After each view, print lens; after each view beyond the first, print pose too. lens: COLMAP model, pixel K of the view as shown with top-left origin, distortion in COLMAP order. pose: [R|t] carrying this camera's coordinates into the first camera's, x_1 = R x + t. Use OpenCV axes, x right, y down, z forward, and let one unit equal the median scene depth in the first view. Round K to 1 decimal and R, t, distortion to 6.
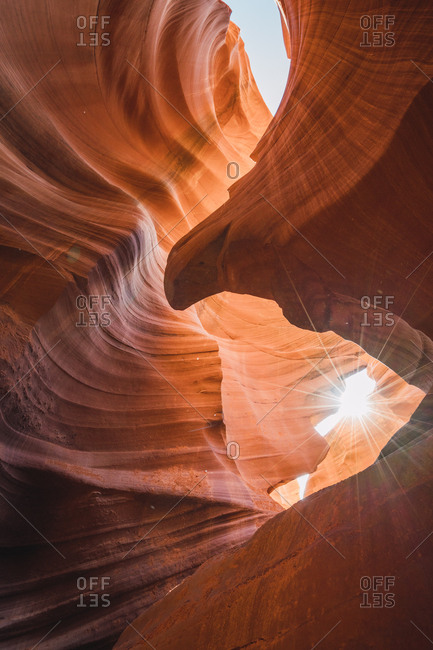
lens RADIAL K [[295.5, 0, 215.9], [0, 295.5, 327.9], [0, 0, 1]] dist [0.001112, 0.000374]
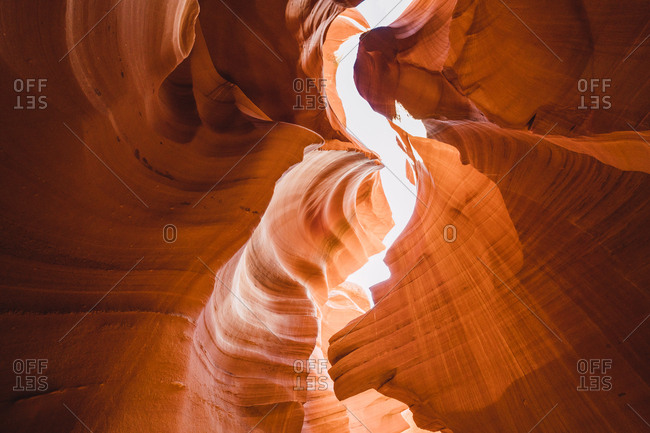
lens RADIAL K [[295.5, 0, 325.0], [0, 295.5, 216.5], [0, 0, 1]] dist [0.001112, 0.000374]
pose [[0.960709, 0.187997, 0.204193, -0.503663], [-0.155138, 0.973743, -0.166601, -0.515256], [-0.230152, 0.128377, 0.964650, -0.363299]]
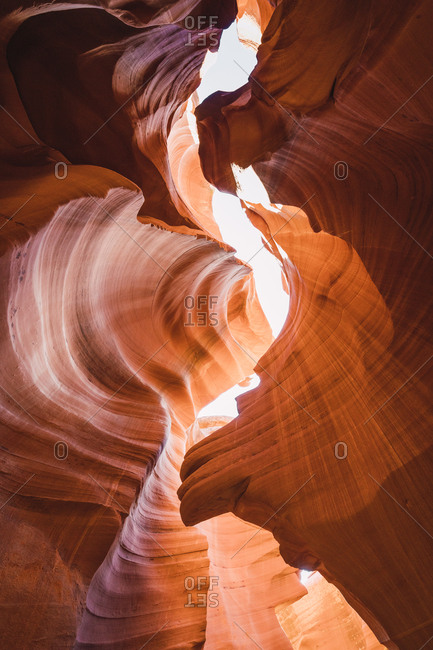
lens RADIAL K [[295.5, 0, 215.9], [0, 295.5, 327.9], [0, 0, 1]] dist [0.001112, 0.000374]
pose [[0.976609, 0.186333, 0.107304, -0.218873], [-0.144123, 0.937604, -0.316428, -0.327222], [-0.159569, 0.293562, 0.942528, -0.238751]]
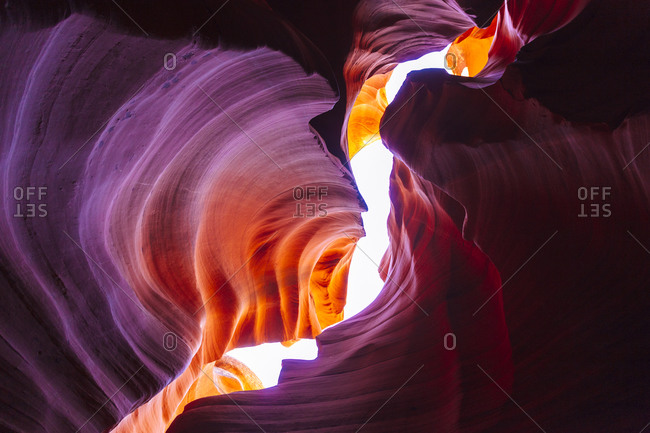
lens RADIAL K [[290.3, 0, 323.8], [0, 290.3, 214.5], [0, 0, 1]] dist [0.014331, 0.000055]
pose [[0.718082, 0.685718, 0.118952, -0.307428], [-0.535133, 0.653296, -0.535572, -0.322379], [-0.444962, 0.320929, 0.836070, -0.054591]]
